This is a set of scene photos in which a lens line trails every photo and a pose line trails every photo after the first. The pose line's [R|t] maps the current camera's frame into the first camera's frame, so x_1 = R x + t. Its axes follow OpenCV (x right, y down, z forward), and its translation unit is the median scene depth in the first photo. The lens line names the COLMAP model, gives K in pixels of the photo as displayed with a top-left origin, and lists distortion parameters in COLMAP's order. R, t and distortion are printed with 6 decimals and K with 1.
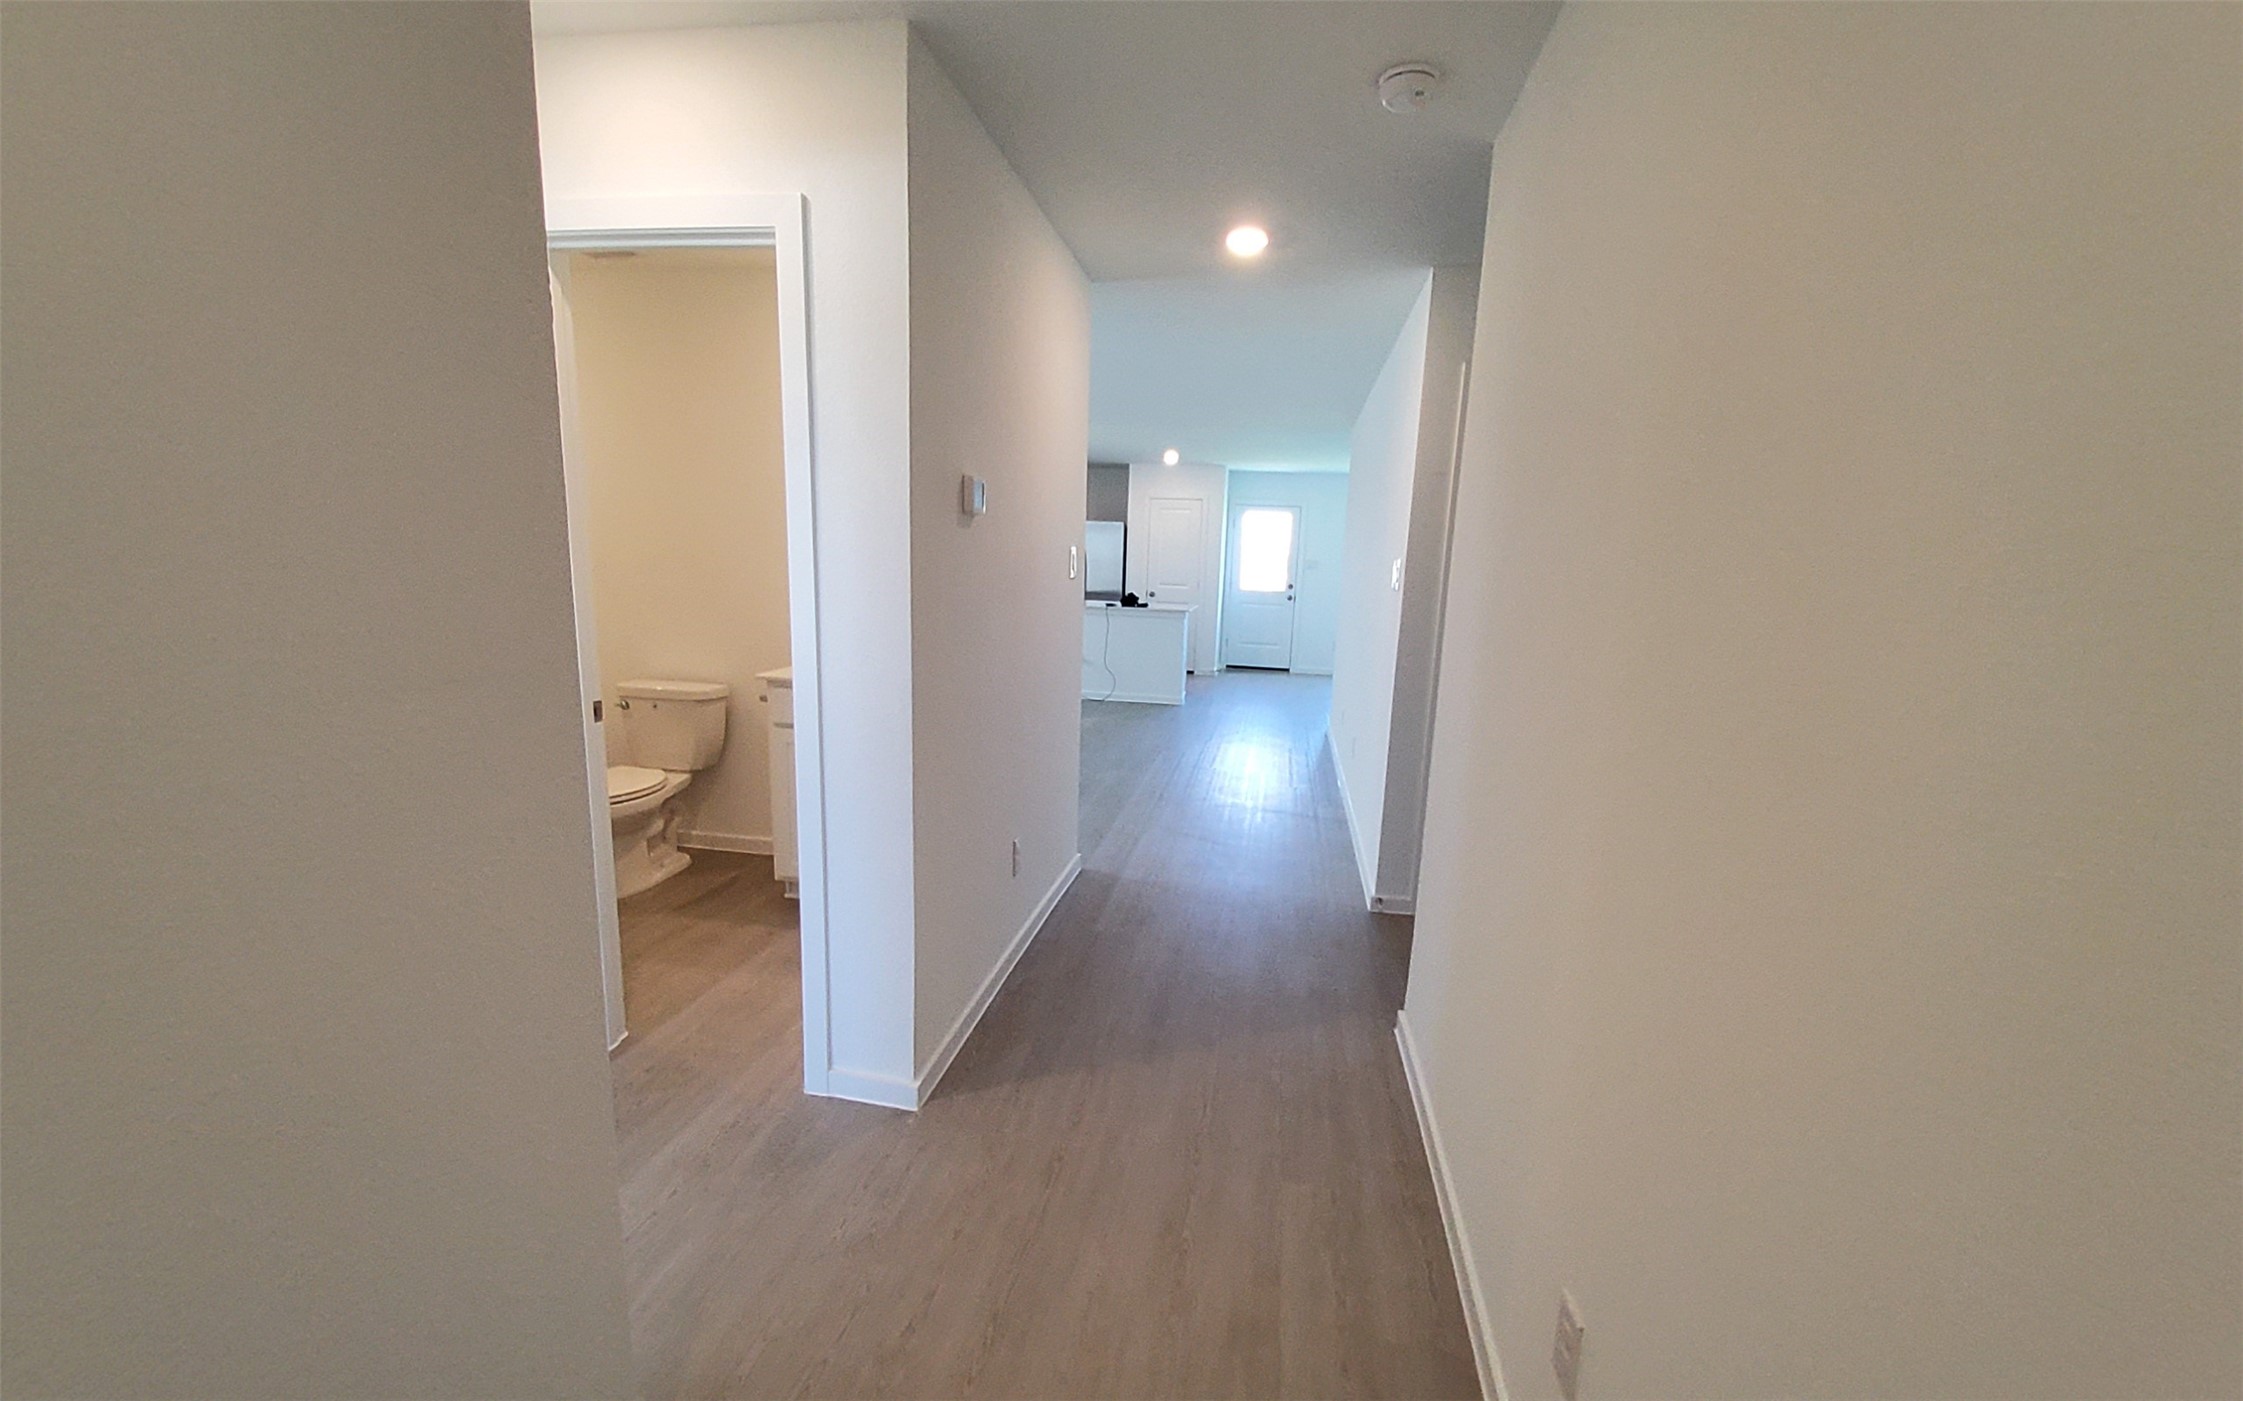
lens RADIAL K [[892.1, 0, 1168.7], [0, 892.1, 695.5], [0, 0, 1]] dist [-0.002267, -0.002604]
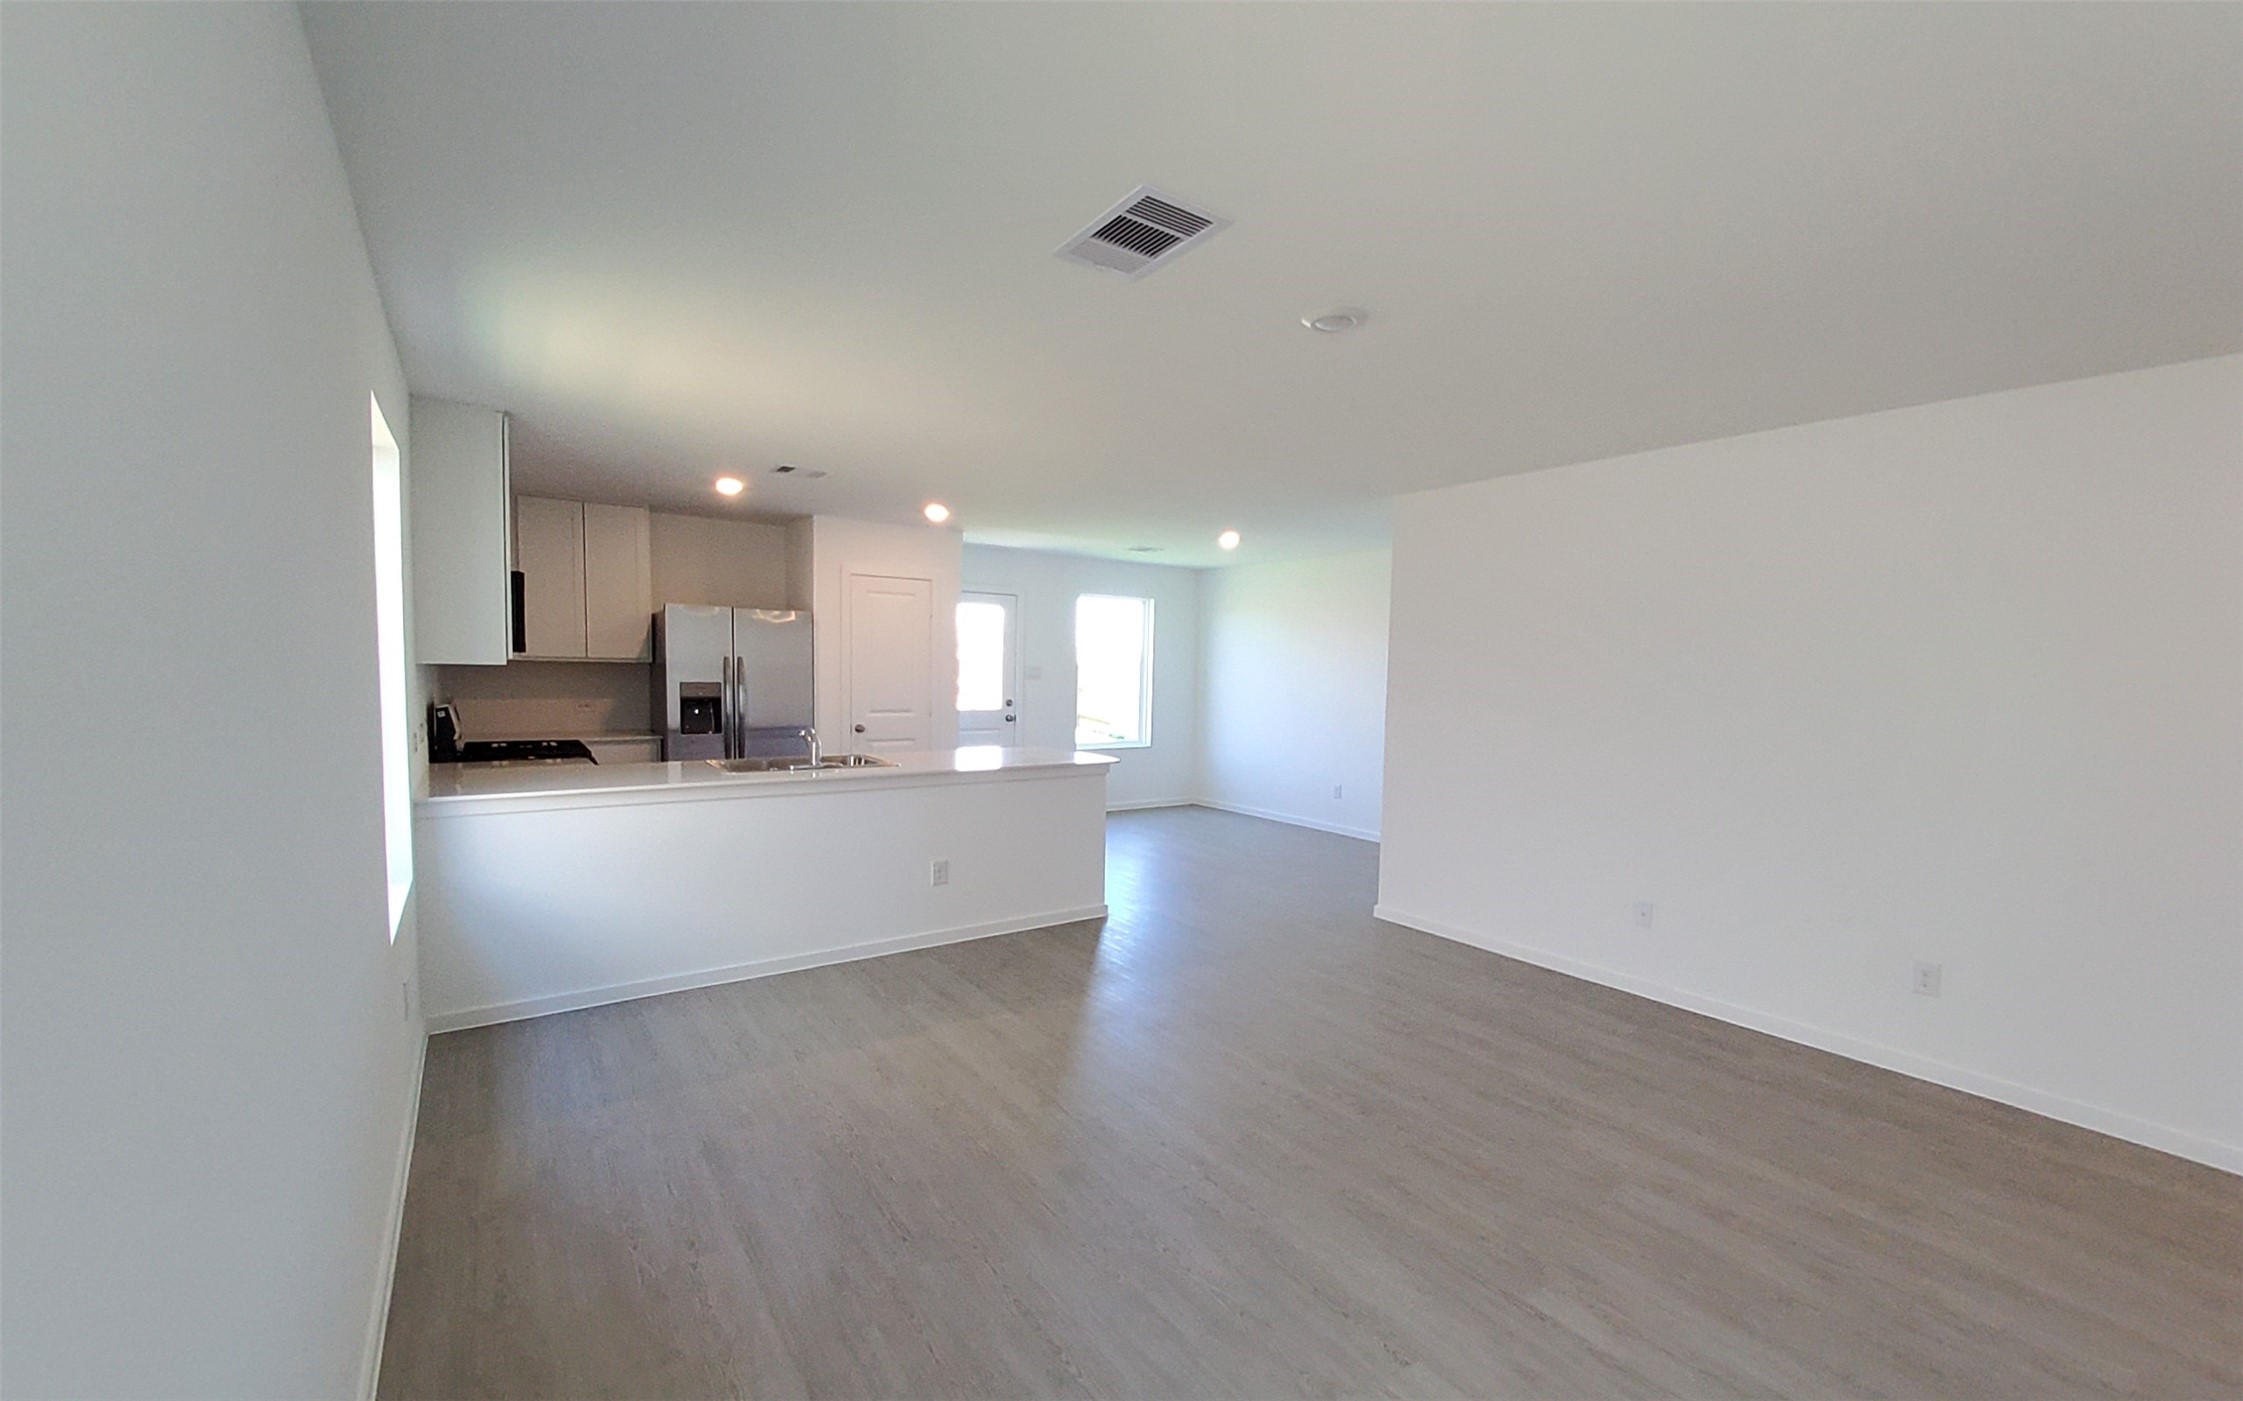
lens RADIAL K [[892.1, 0, 1130.2], [0, 892.1, 728.9], [0, 0, 1]] dist [-0.002267, -0.002604]
pose [[0.728725, -0.070969, 0.681119, -0.913101], [0.111883, 0.993590, -0.016176, -0.248701], [-0.675605, 0.087994, 0.731994, 1.277104]]
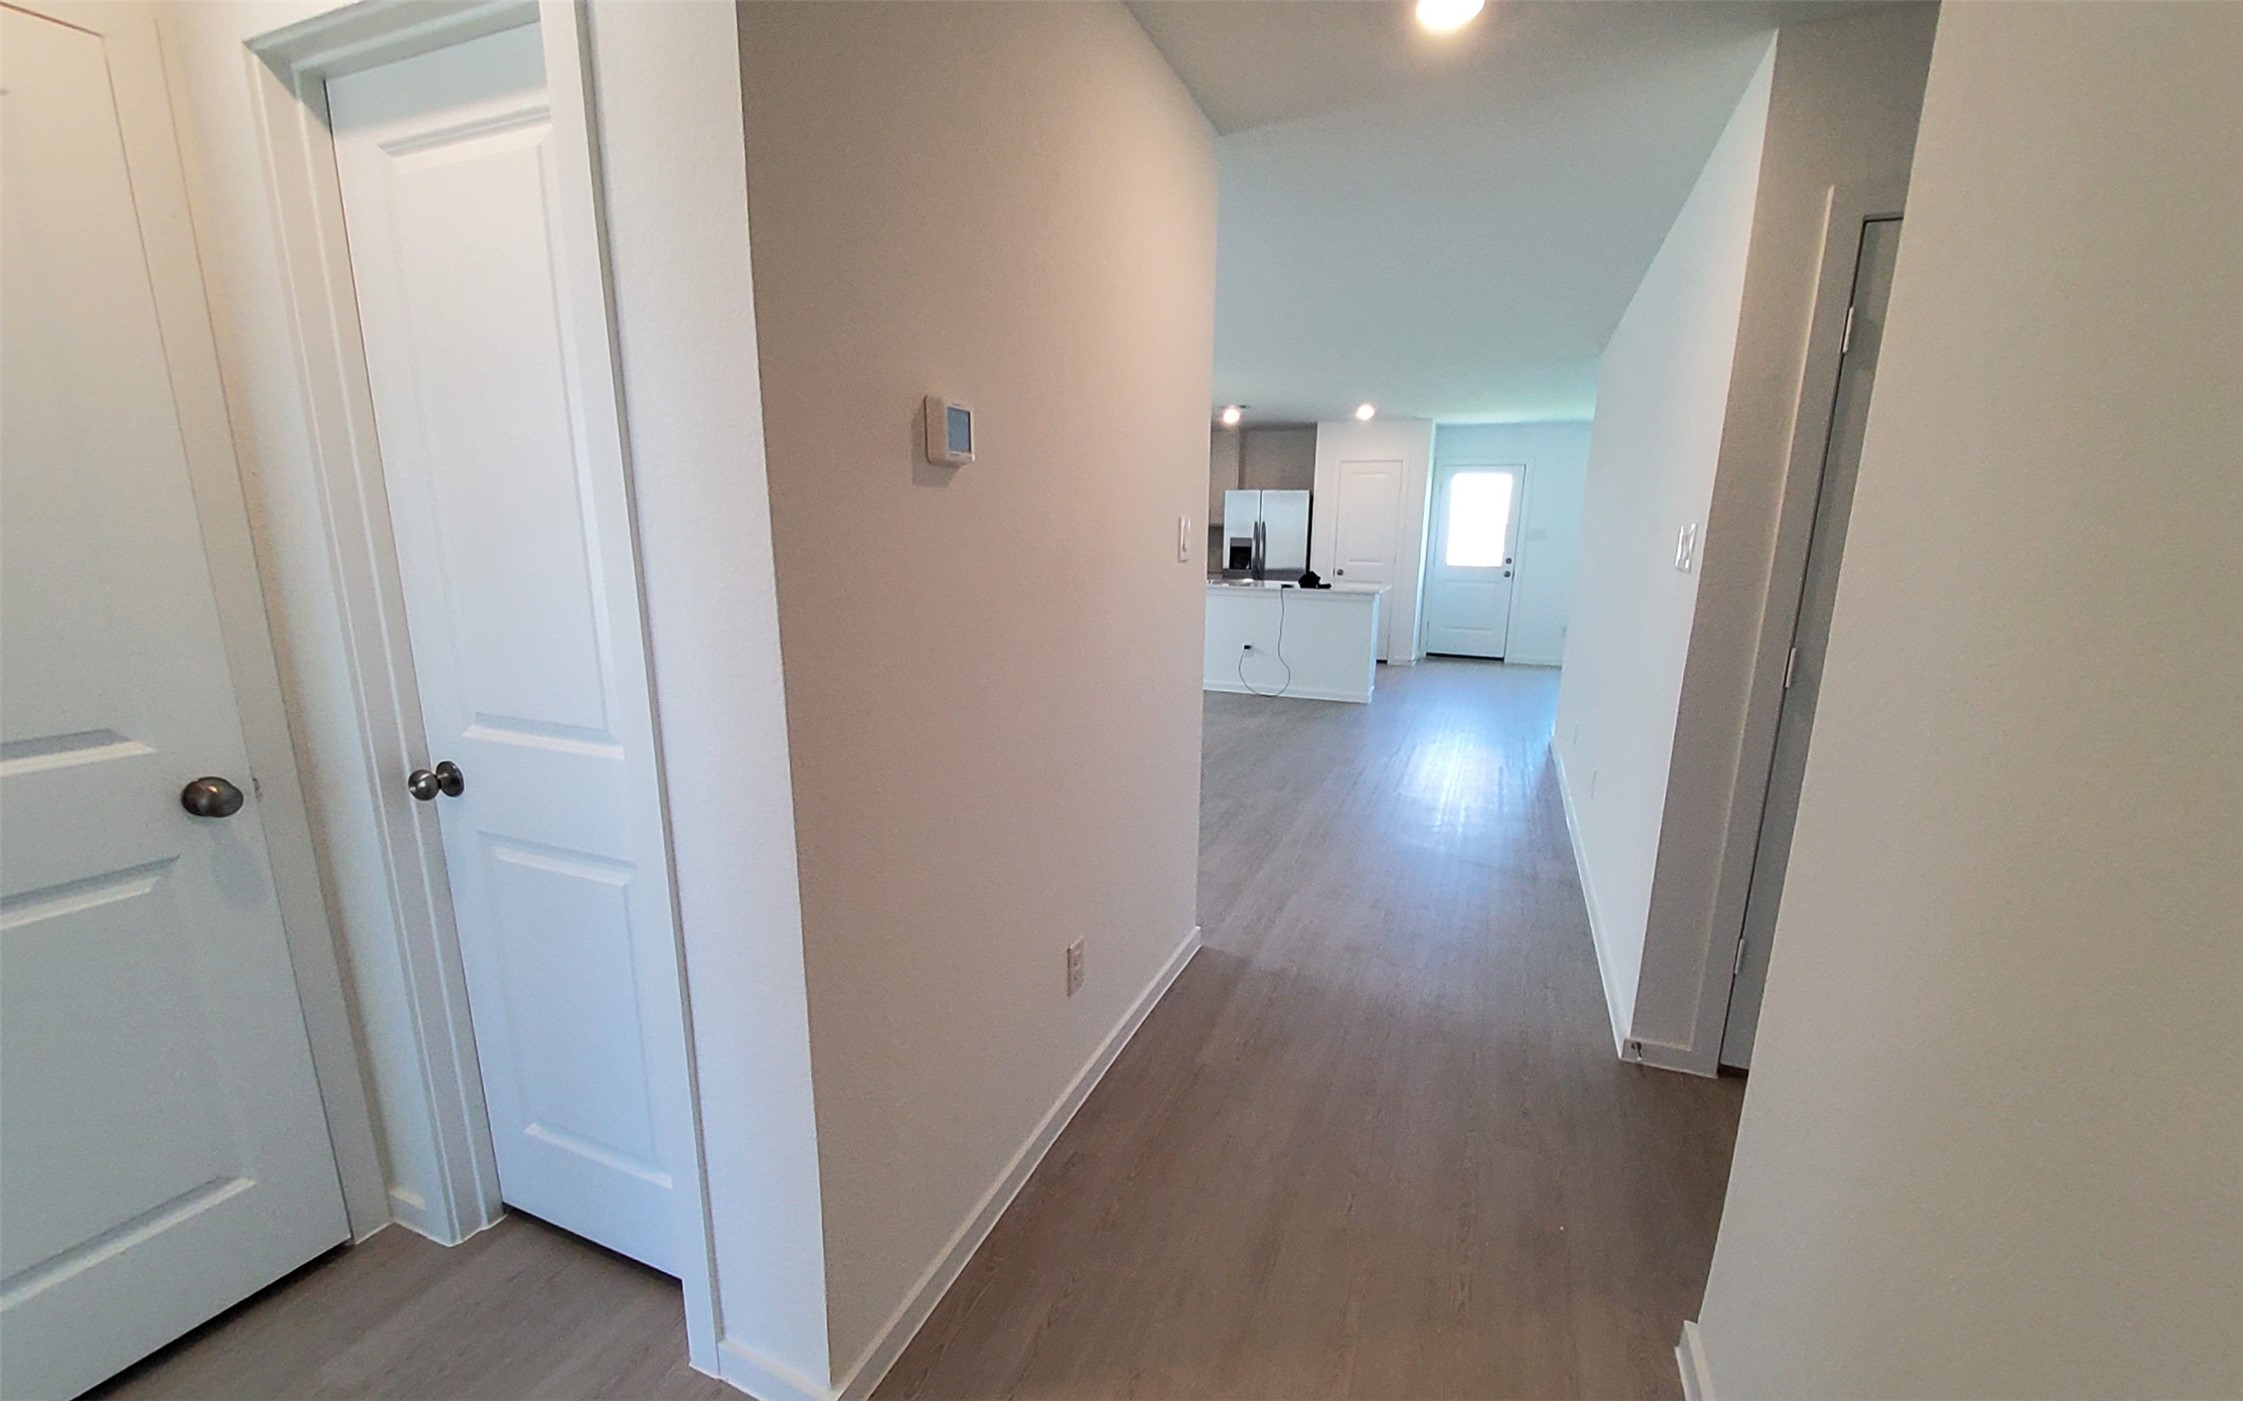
lens RADIAL K [[892.1, 0, 1137.0], [0, 892.1, 720.1], [0, 0, 1]] dist [-0.002267, -0.002604]
pose [[0.967865, 0.028947, -0.249797, 0.035150], [-0.015504, 0.998332, 0.055616, -0.041435], [0.250990, -0.049956, 0.966700, 0.276929]]
